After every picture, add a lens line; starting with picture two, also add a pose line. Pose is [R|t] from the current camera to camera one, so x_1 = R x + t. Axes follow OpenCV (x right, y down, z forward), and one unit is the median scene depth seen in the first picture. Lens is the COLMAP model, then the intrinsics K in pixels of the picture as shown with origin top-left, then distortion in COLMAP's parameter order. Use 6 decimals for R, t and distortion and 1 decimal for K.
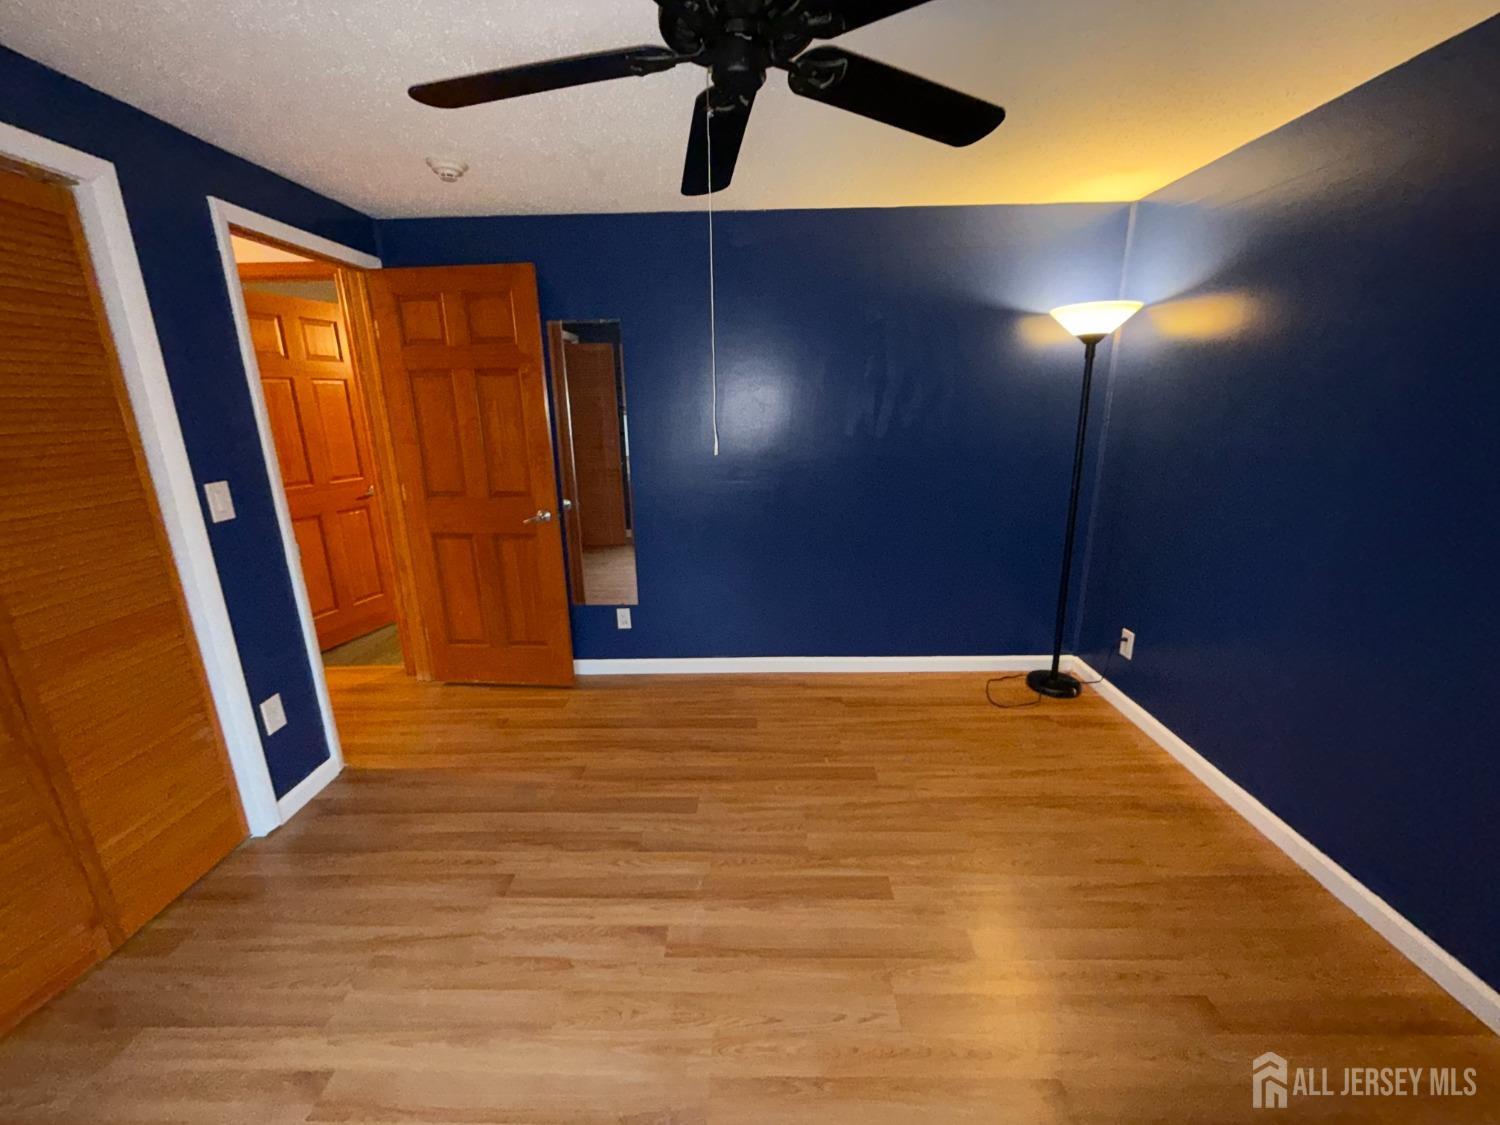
lens RADIAL K [[601.0, 0, 741.0], [0, 601.0, 563.0], [0, 0, 1]] dist [-0.000062, -0.000376]
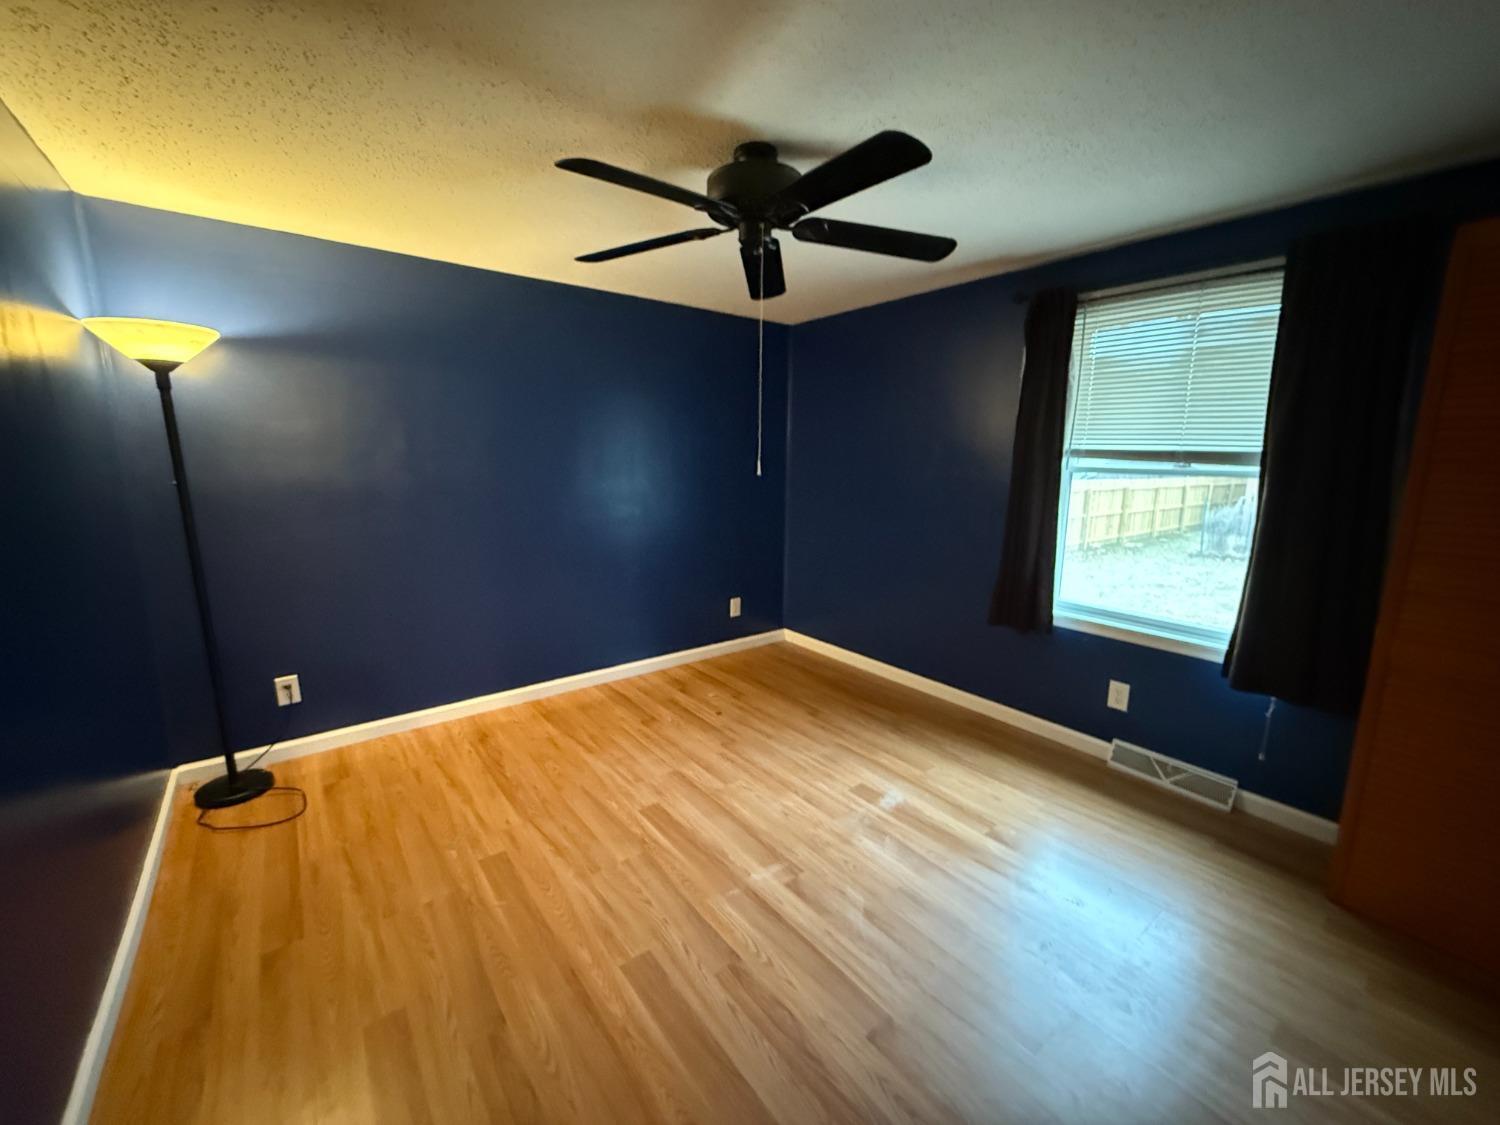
lens RADIAL K [[601.0, 0, 751.1], [0, 601.0, 560.9], [0, 0, 1]] dist [-0.000062, -0.000376]
pose [[-0.637921, -0.132985, 0.758532, -0.766864], [0.201087, 0.922041, 0.330764, -0.320116], [-0.743384, 0.363532, -0.561448, 1.290279]]
